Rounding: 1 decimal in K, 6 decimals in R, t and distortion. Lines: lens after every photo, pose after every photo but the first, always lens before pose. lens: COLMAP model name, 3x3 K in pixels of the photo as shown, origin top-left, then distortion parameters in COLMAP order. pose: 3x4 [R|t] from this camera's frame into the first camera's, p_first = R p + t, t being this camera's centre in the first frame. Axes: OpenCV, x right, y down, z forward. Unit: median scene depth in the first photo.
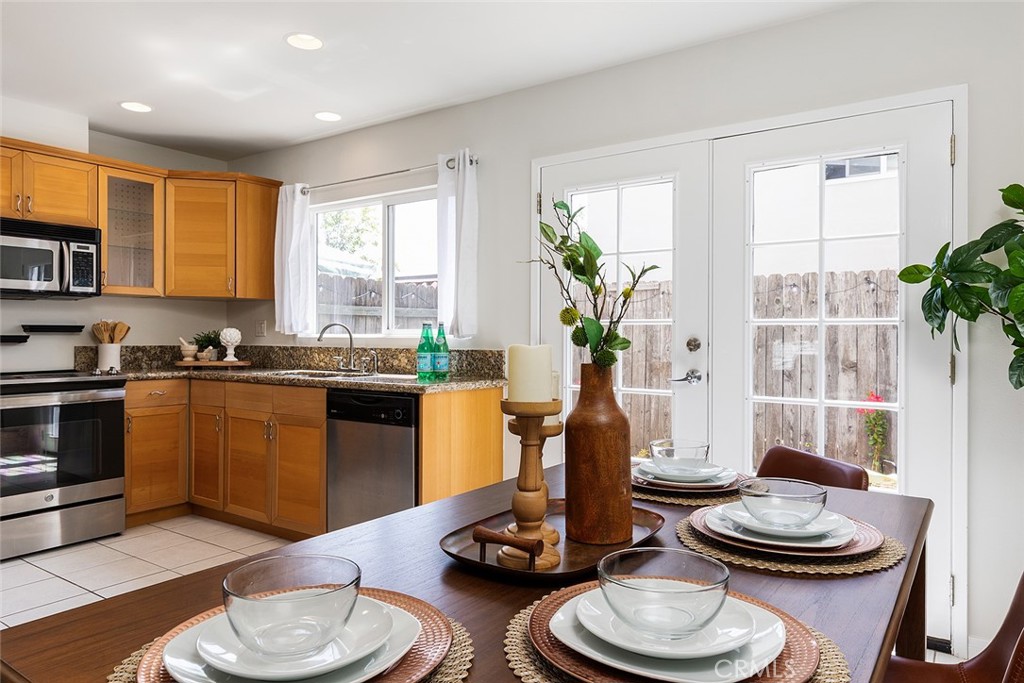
lens RADIAL K [[656.8, 0, 467.0], [0, 656.8, 334.2], [0, 0, 1]] dist [0.000455, 0.002096]
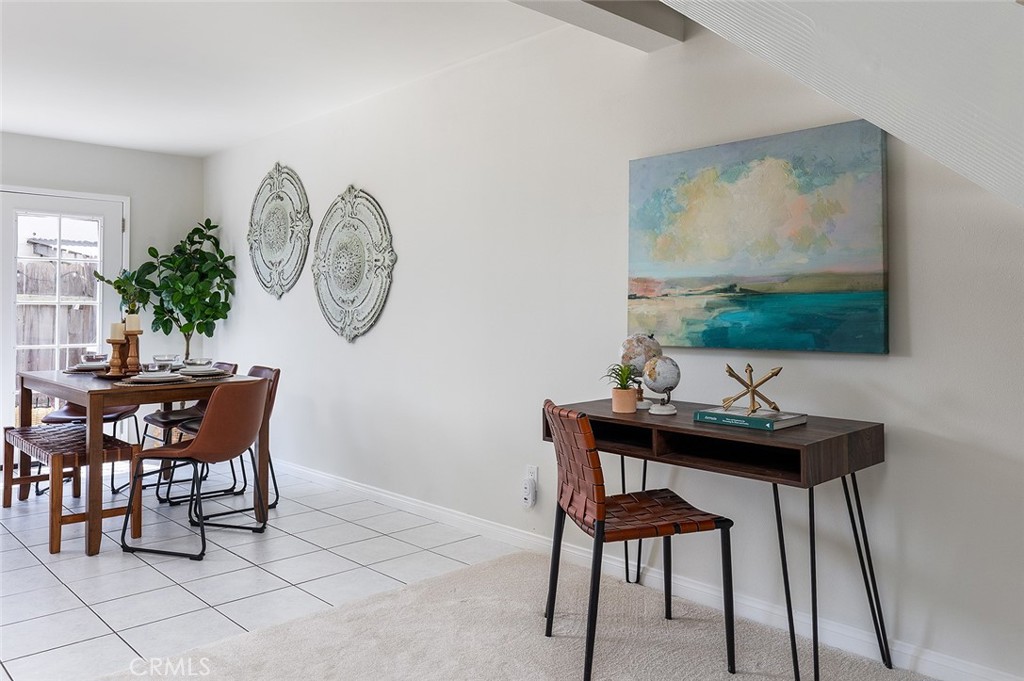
lens RADIAL K [[826.6, 0, 546.9], [0, 826.6, 296.9], [0, 0, 1]] dist [0.008866, -0.001819]
pose [[0.142304, 0.011032, 0.989761, -0.897567], [-0.000696, 0.999939, -0.011045, -0.006333], [-0.989823, 0.000882, 0.142303, -0.397101]]
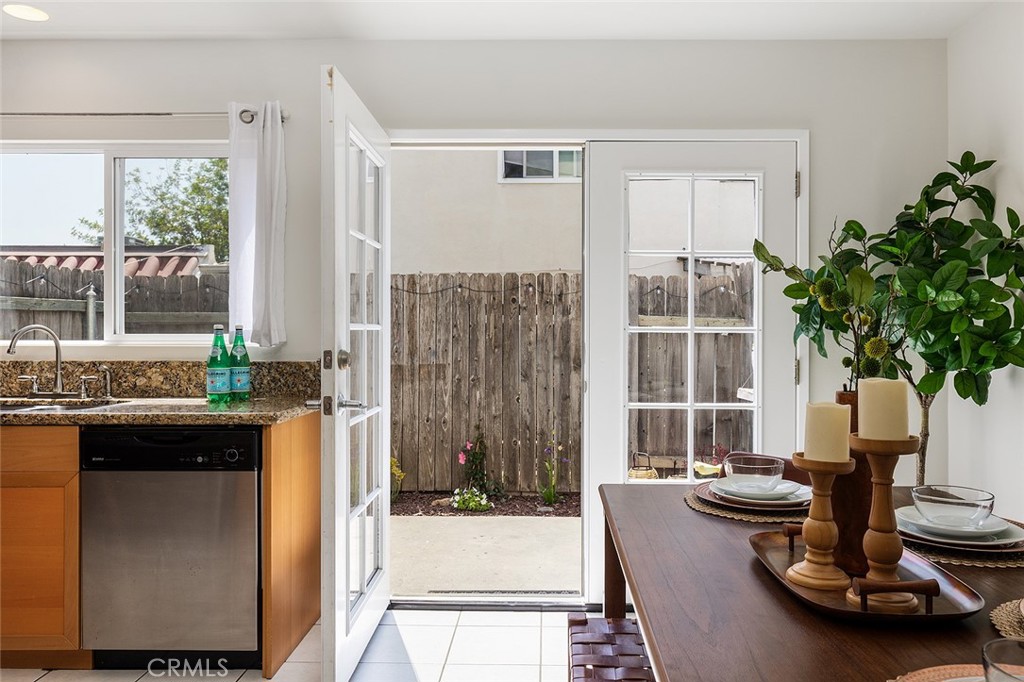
lens RADIAL K [[759.7, 0, 496.9], [0, 759.7, 332.9], [0, 0, 1]] dist [-0.021190, 0.008861]
pose [[0.817650, -0.007303, 0.575669, -0.242026], [0.002208, 0.999952, 0.009550, -0.014991], [-0.575711, -0.006538, 0.817627, 0.099433]]
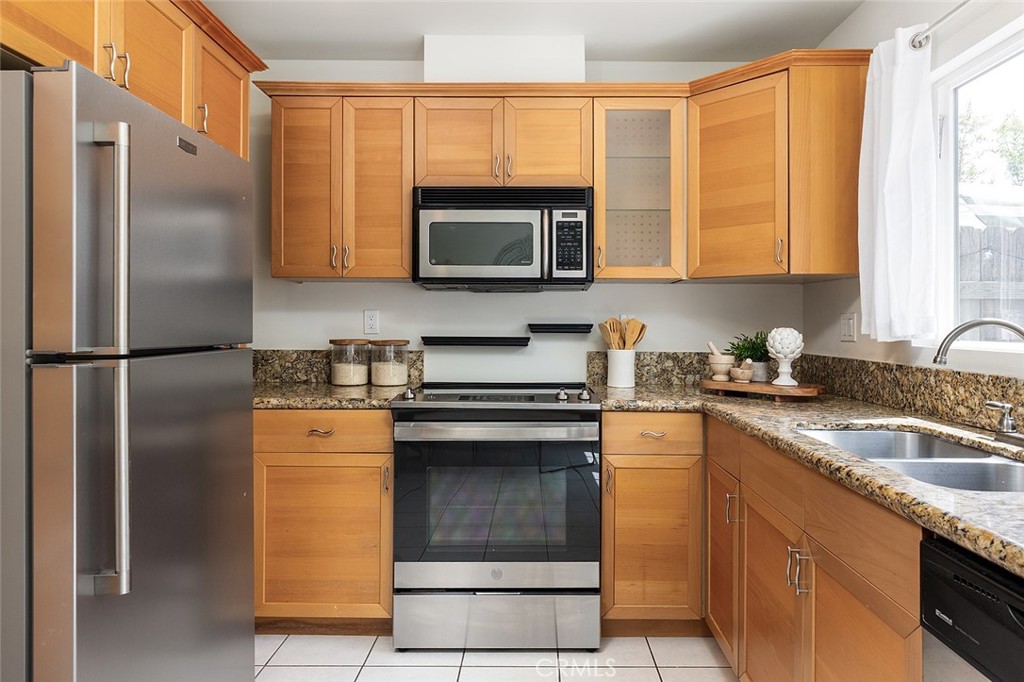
lens RADIAL K [[636.0, 0, 541.7], [0, 636.0, 314.7], [0, 0, 1]] dist [0.003259, 0.001415]
pose [[0.639642, -0.011475, -0.768587, -0.072773], [-0.001793, 0.999864, -0.016420, -0.012177], [0.768671, 0.011881, 0.639534, 0.518065]]
